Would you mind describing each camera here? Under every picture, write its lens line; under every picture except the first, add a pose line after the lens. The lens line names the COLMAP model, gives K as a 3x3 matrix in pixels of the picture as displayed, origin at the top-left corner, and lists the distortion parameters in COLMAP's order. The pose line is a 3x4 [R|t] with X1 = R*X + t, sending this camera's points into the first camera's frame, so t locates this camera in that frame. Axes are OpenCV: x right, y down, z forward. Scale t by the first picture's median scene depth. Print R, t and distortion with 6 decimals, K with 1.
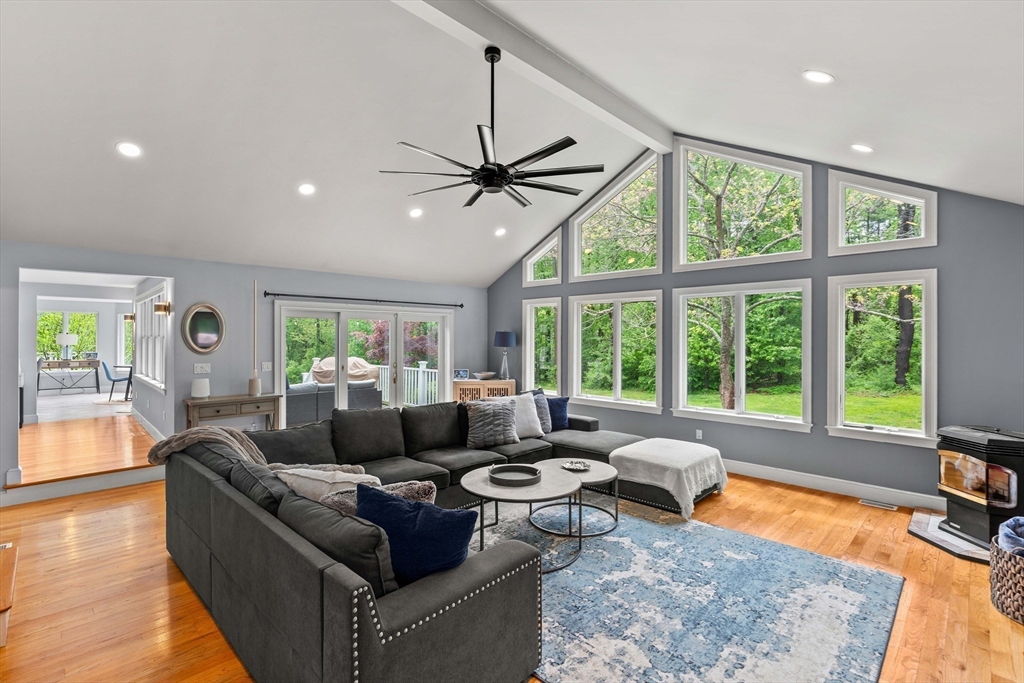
lens RADIAL K [[474.9, 0, 512.0], [0, 474.9, 341.5], [0, 0, 1]] dist [0.000295, 0.000043]
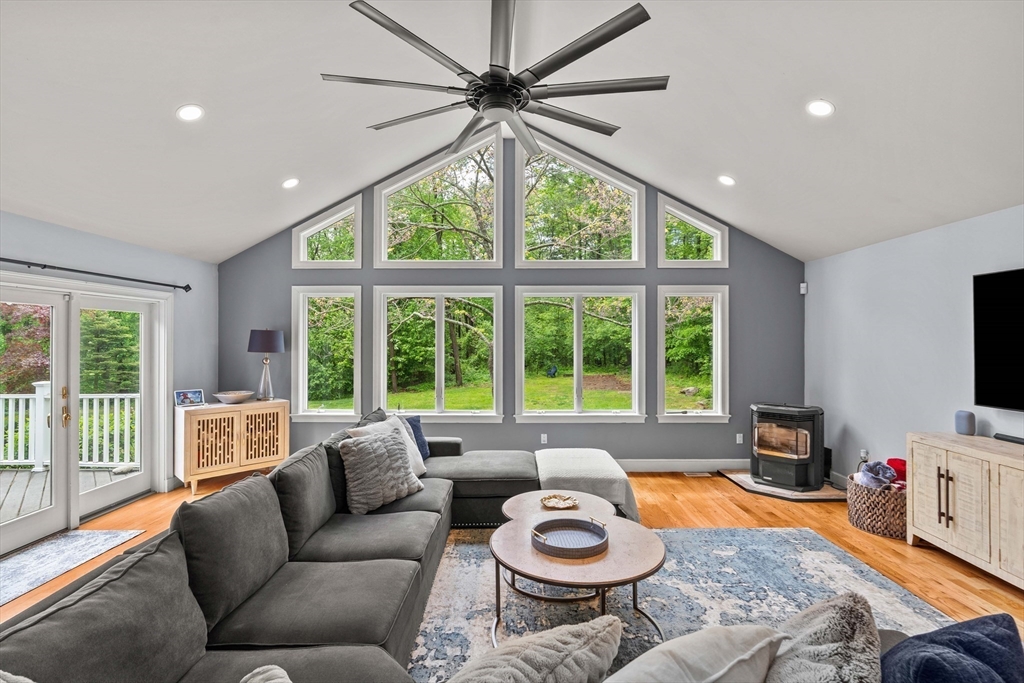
lens RADIAL K [[482.9, 0, 517.3], [0, 482.9, 338.5], [0, 0, 1]] dist [-0.004092, -0.000159]
pose [[0.708124, -0.001044, 0.706088, -0.358833], [0.007778, 0.999950, -0.006322, -0.002225], [-0.706046, 0.009969, 0.708096, 0.364886]]
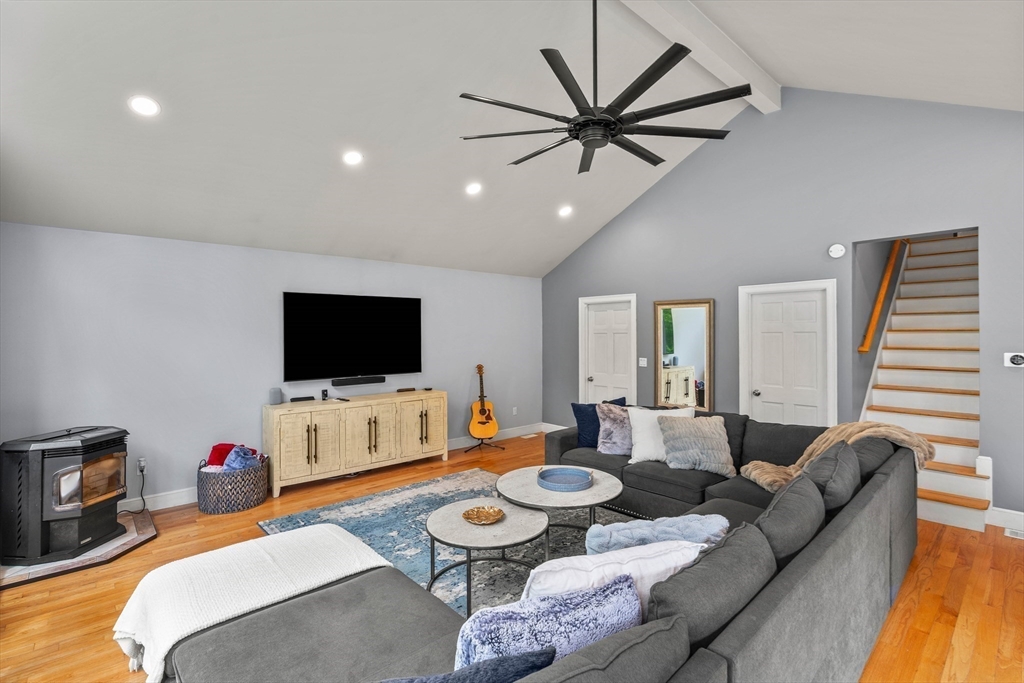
lens RADIAL K [[482.9, 0, 517.3], [0, 482.9, 338.5], [0, 0, 1]] dist [-0.004092, -0.000159]
pose [[-0.999267, 0.001903, 0.038231, 0.042240], [0.002723, 0.999767, 0.021416, -0.014393], [-0.038182, 0.021505, -0.999039, 1.294488]]
